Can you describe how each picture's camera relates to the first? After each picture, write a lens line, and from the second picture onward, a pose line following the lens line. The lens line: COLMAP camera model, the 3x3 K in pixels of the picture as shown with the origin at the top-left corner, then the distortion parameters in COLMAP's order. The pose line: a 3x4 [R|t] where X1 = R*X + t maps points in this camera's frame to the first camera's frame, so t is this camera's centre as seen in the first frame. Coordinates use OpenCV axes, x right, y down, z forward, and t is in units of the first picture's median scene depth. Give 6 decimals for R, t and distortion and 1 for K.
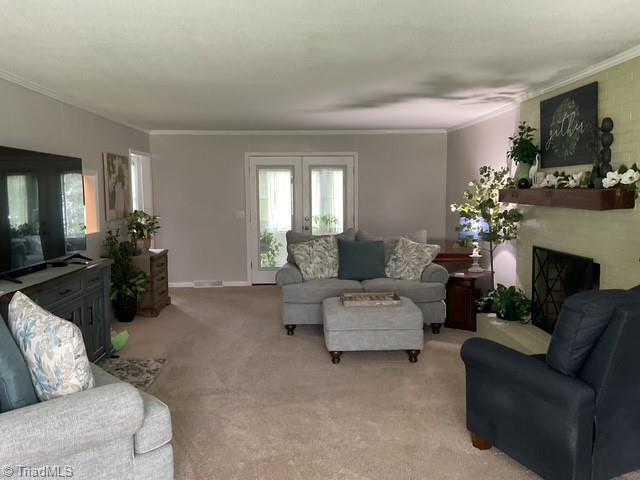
lens RADIAL K [[524.1, 0, 320.0], [0, 524.1, 240.0], [0, 0, 1]] dist [0.096891, -0.179873]
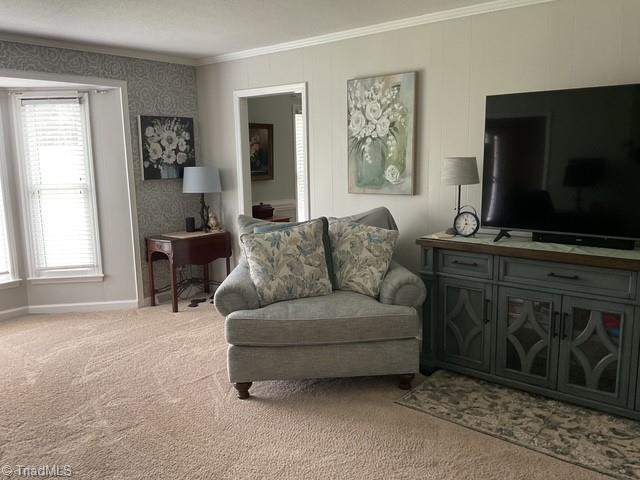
lens RADIAL K [[524.1, 0, 320.0], [0, 524.1, 240.0], [0, 0, 1]] dist [0.096891, -0.179873]
pose [[-0.666635, 0.134982, -0.733061, 0.195381], [-0.046426, 0.974038, 0.221574, -0.068250], [0.743937, 0.181742, -0.643061, 0.790468]]
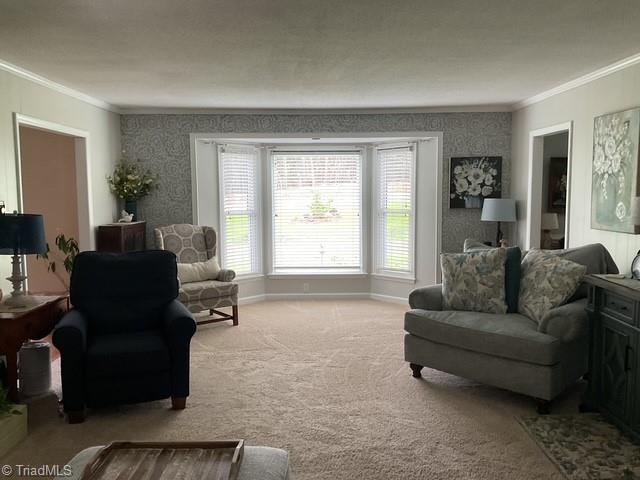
lens RADIAL K [[524.1, 0, 320.0], [0, 524.1, 240.0], [0, 0, 1]] dist [0.096891, -0.179873]
pose [[-0.999462, 0.009904, 0.031265, -0.023910], [0.015499, 0.982780, 0.184126, -0.096912], [-0.028903, 0.184512, -0.982405, 1.073286]]
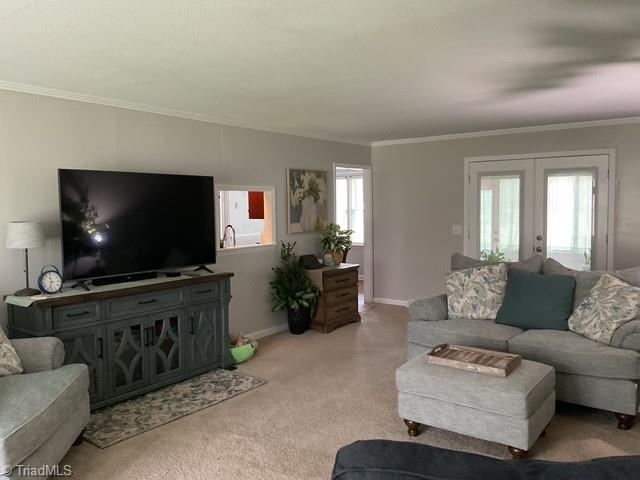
lens RADIAL K [[524.1, 0, 320.0], [0, 524.1, 240.0], [0, 0, 1]] dist [0.096891, -0.179873]
pose [[0.775544, 0.041726, -0.629913, 0.304213], [-0.049942, 0.998741, 0.004669, -0.033287], [0.629315, 0.027838, 0.776651, 0.245220]]
